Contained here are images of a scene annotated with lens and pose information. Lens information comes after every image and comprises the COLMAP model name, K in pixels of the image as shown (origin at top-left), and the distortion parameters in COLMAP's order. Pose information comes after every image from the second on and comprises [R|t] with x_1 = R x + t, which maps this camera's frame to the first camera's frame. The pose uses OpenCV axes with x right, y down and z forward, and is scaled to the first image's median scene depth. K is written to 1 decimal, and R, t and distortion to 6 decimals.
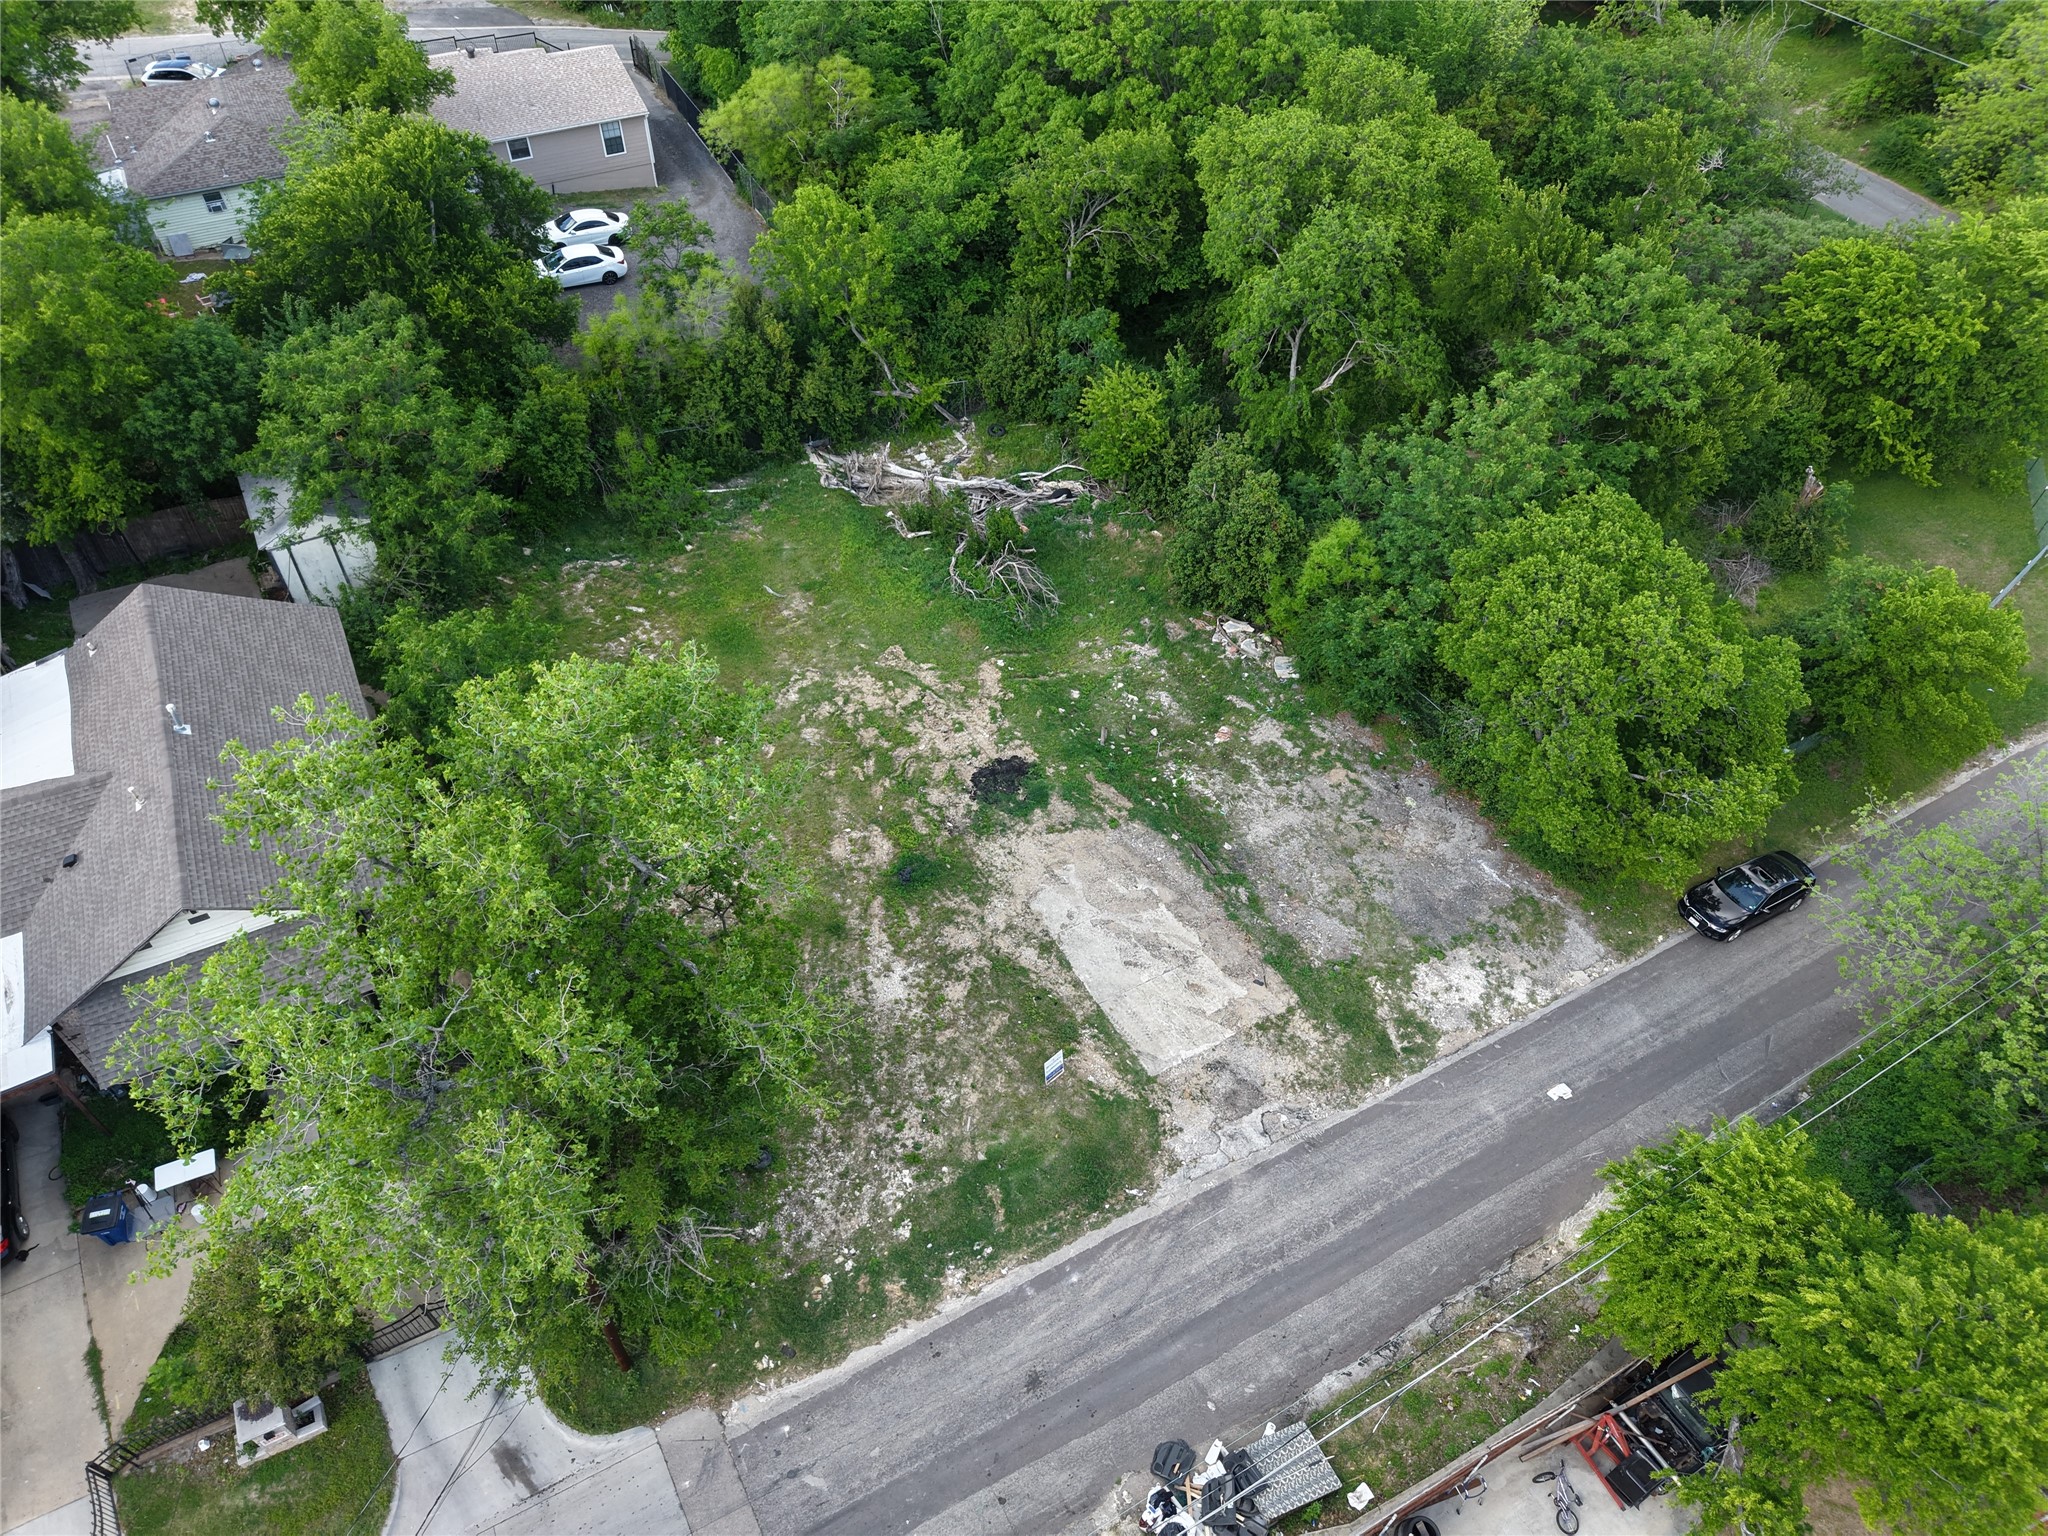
lens RADIAL K [[1360.2, 0, 1023.1], [0, 1360.2, 771.3], [0, 0, 1]] dist [0.098909, -0.216162]
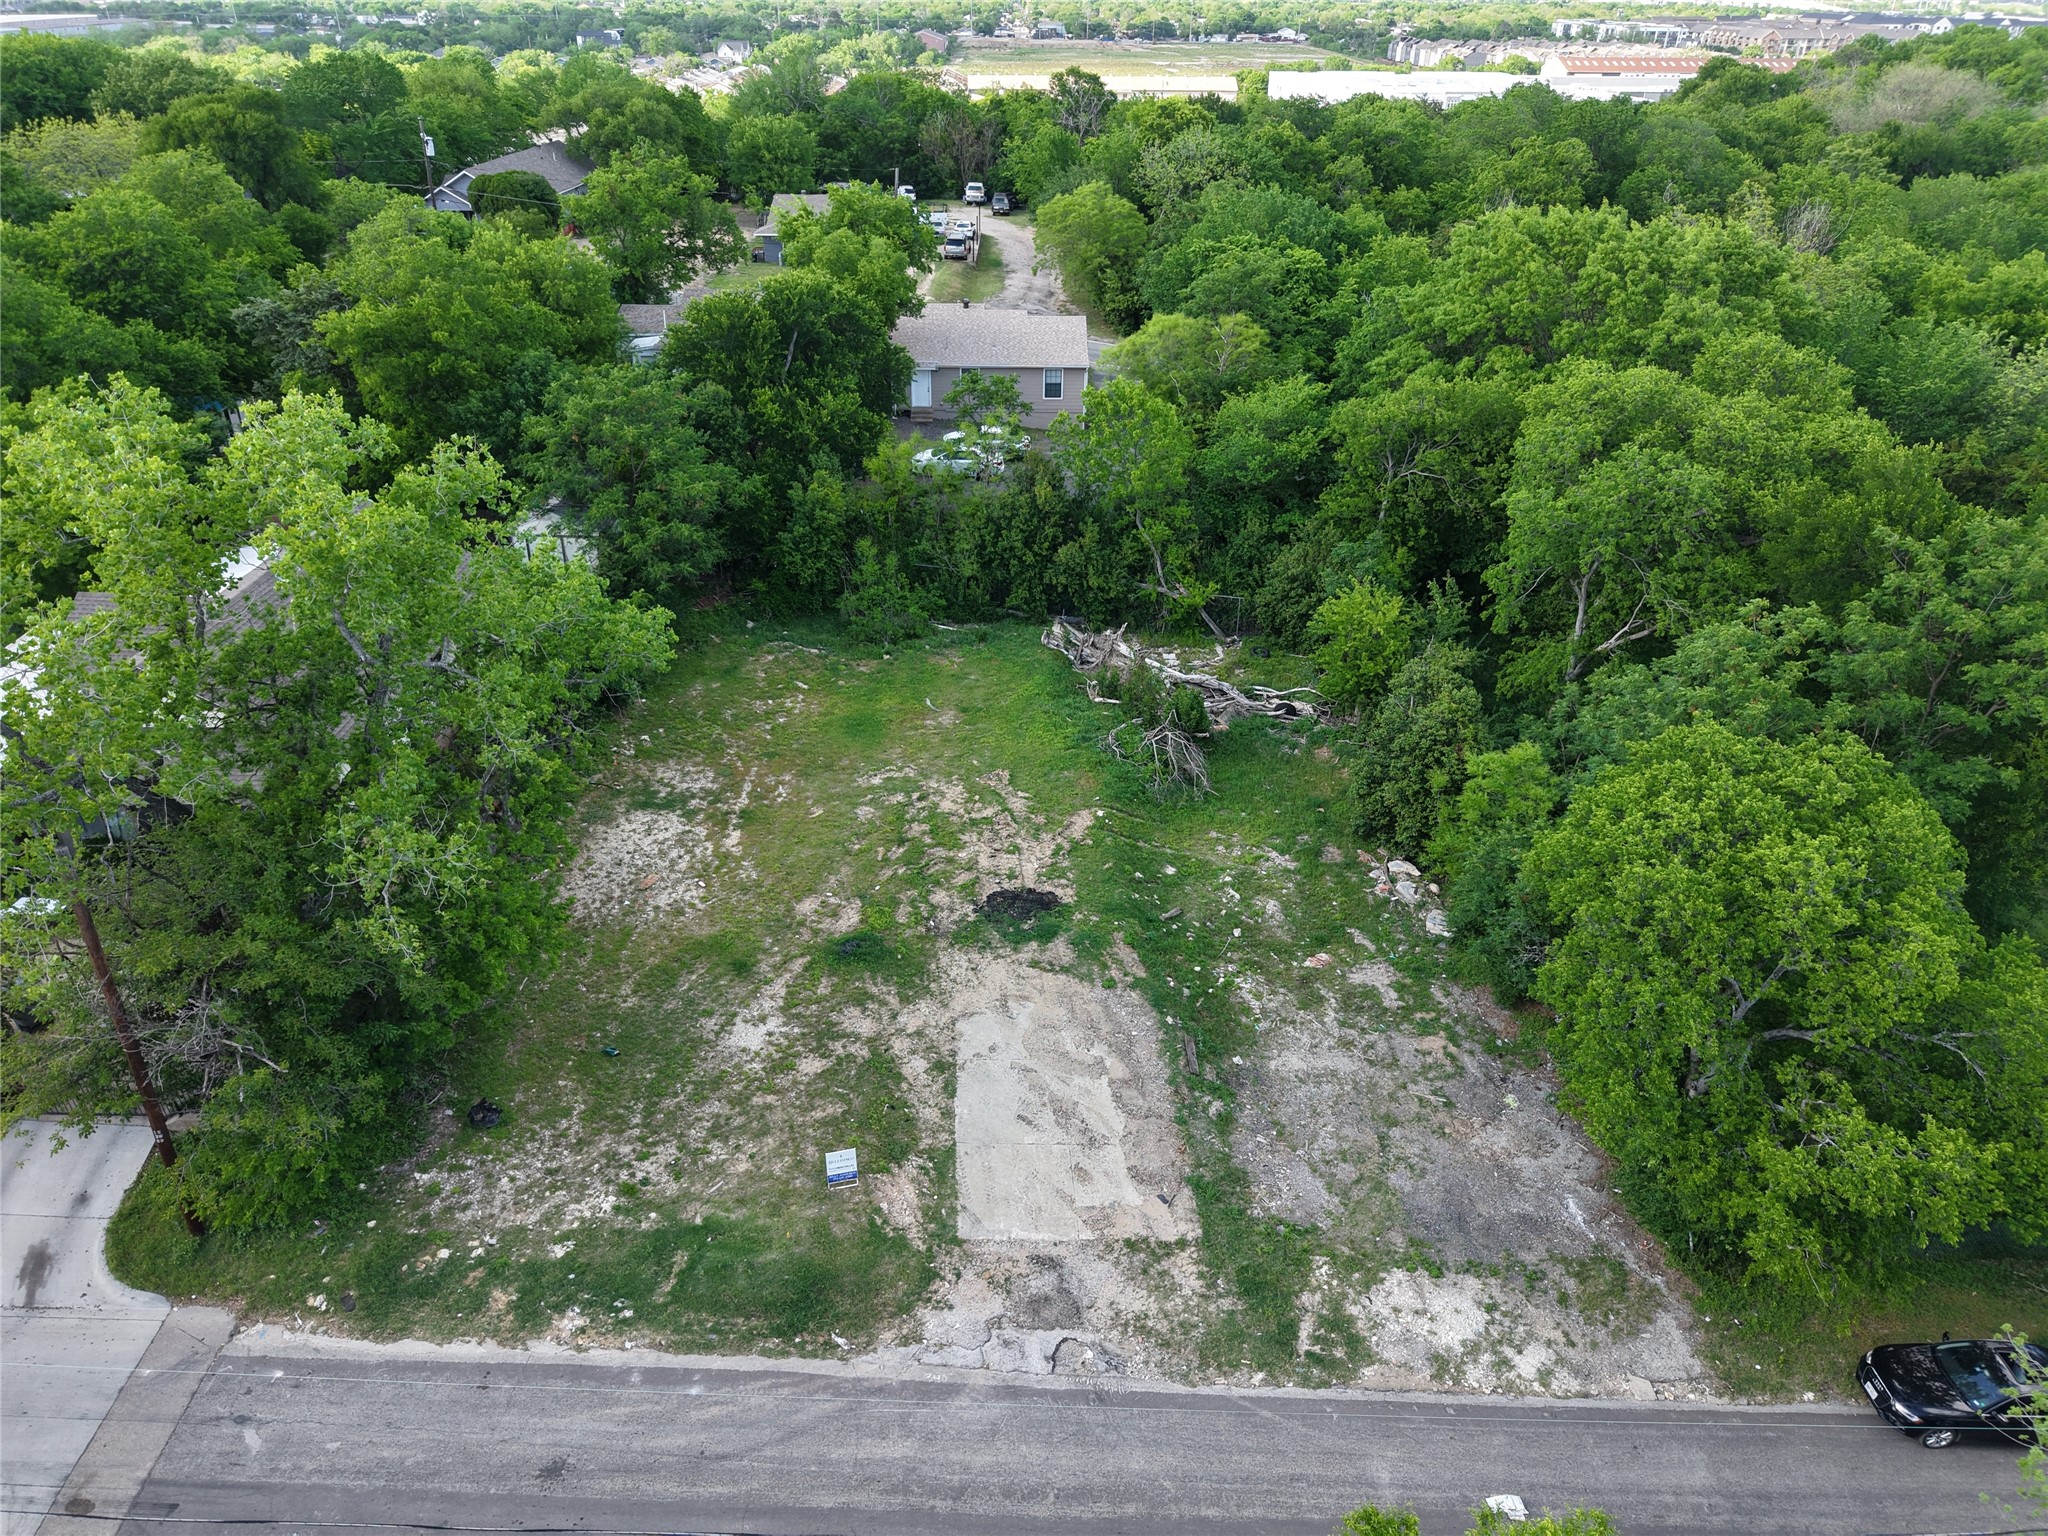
lens RADIAL K [[1371.6, 0, 1021.1], [0, 1371.6, 771.9], [0, 0, 1]] dist [0.015038, -0.012927]
pose [[0.880674, 0.231265, -0.413435, 0.364814], [-0.343612, 0.912632, -0.221437, 0.134783], [0.326104, 0.337075, 0.883197, 0.220970]]
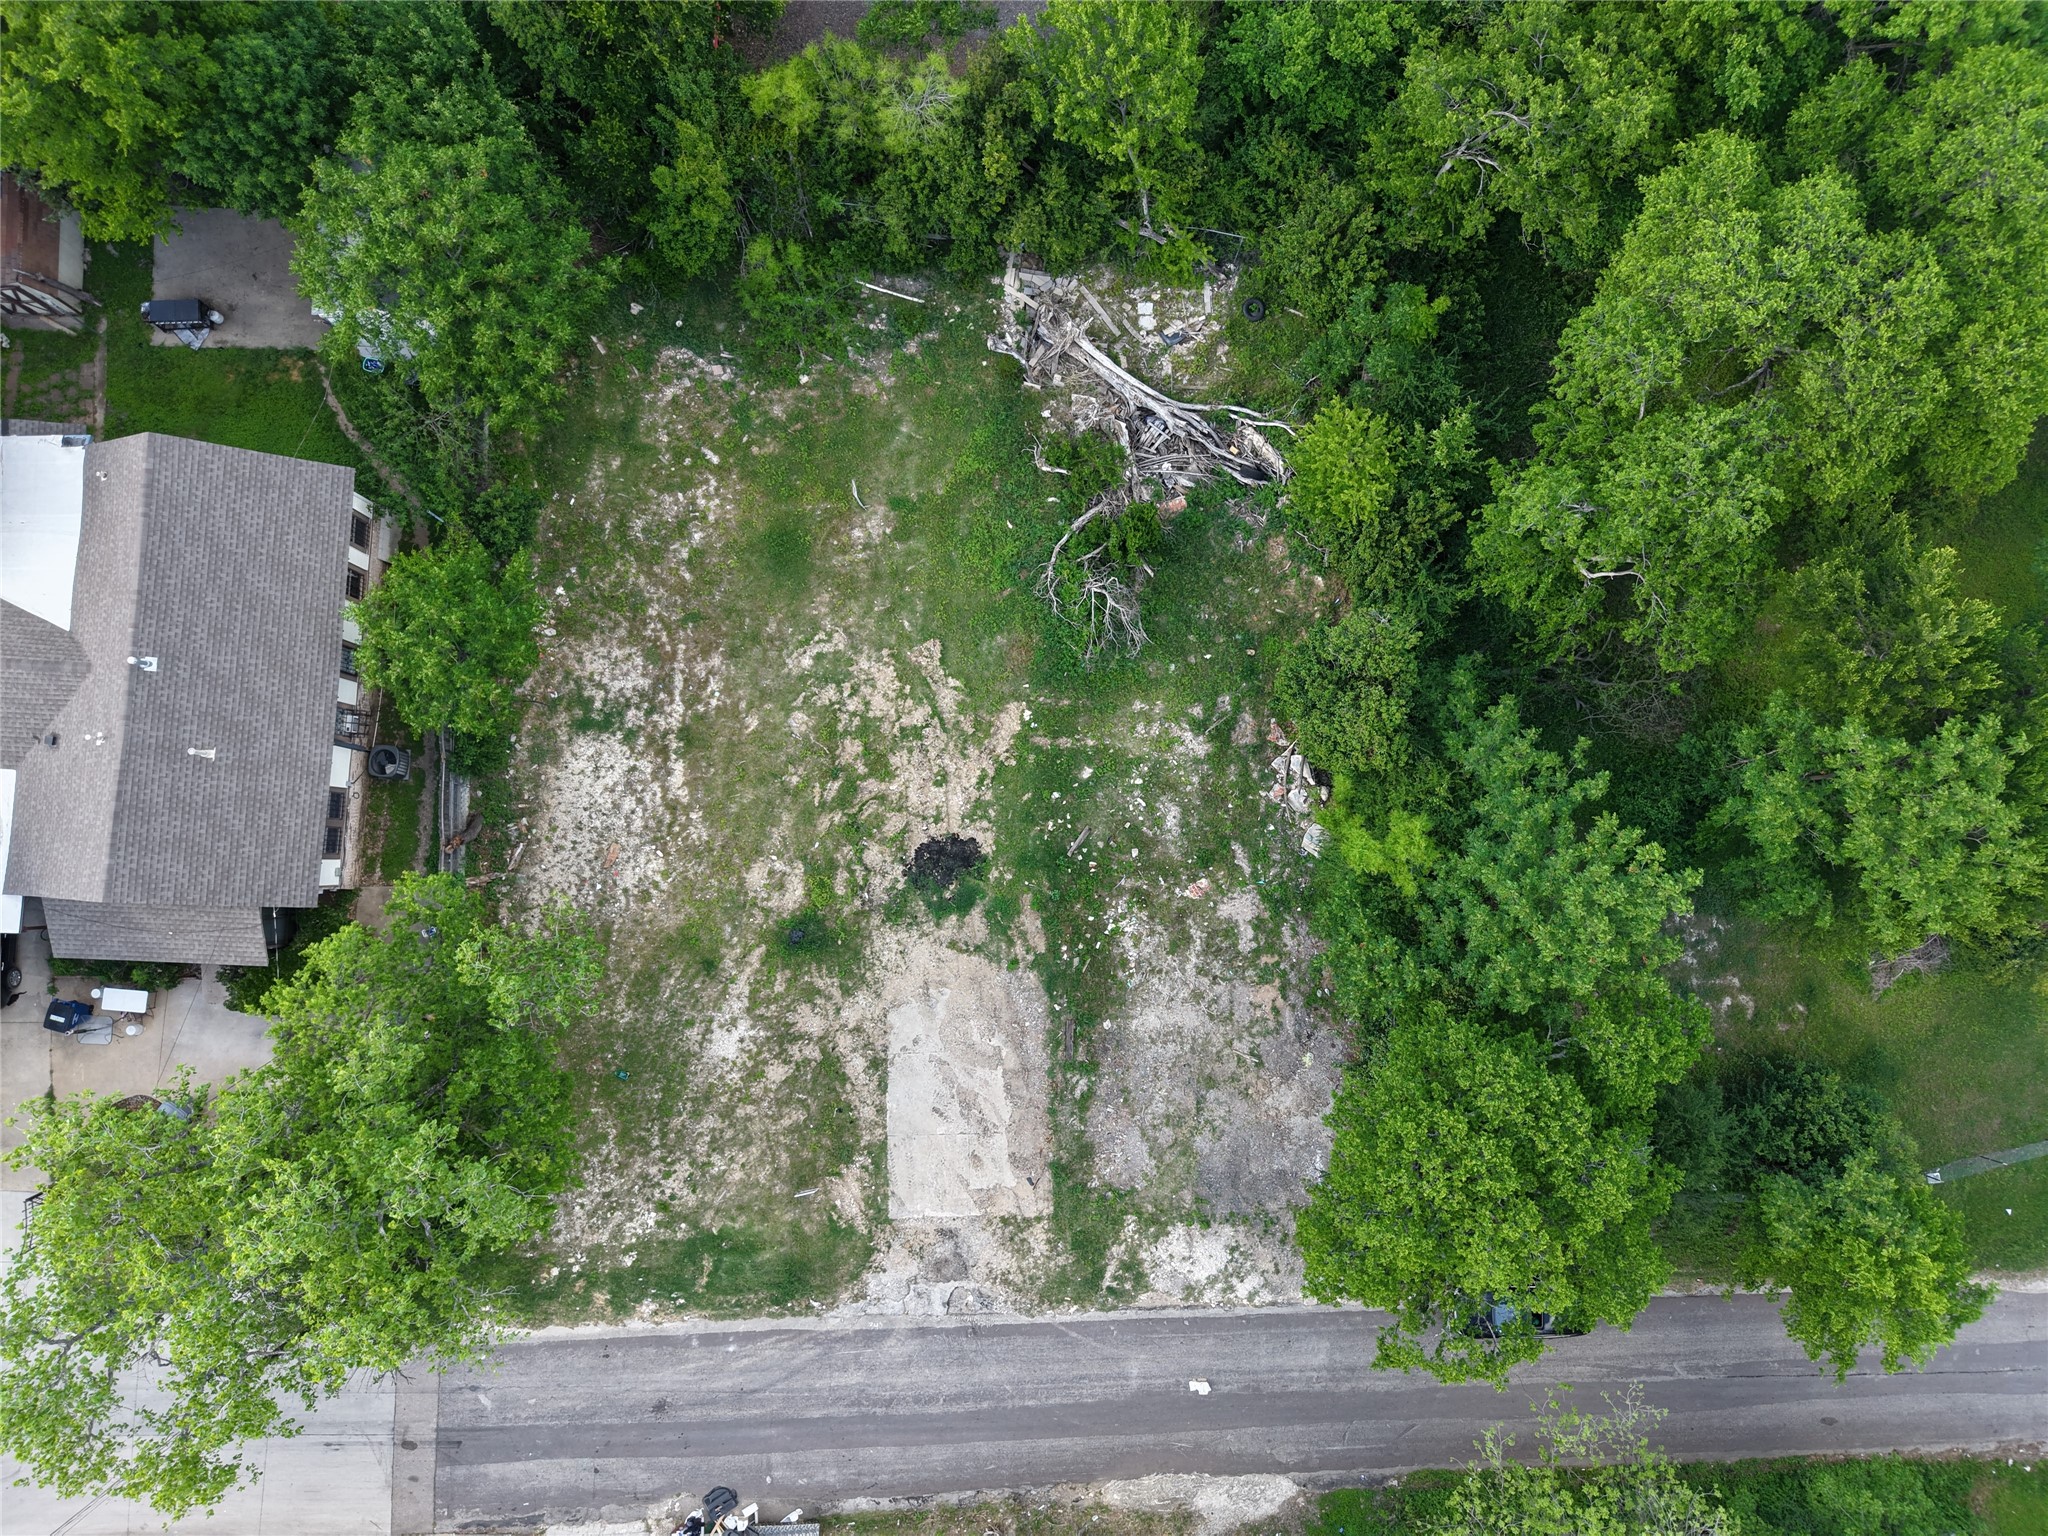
lens RADIAL K [[1375.4, 0, 1018.4], [0, 1375.4, 775.9], [0, 0, 1]] dist [0.030157, -0.048129]
pose [[0.864145, 0.502594, -0.025562, 0.027735], [-0.378570, 0.682689, 0.624997, -0.763464], [0.331571, -0.530411, 0.780209, 0.303041]]
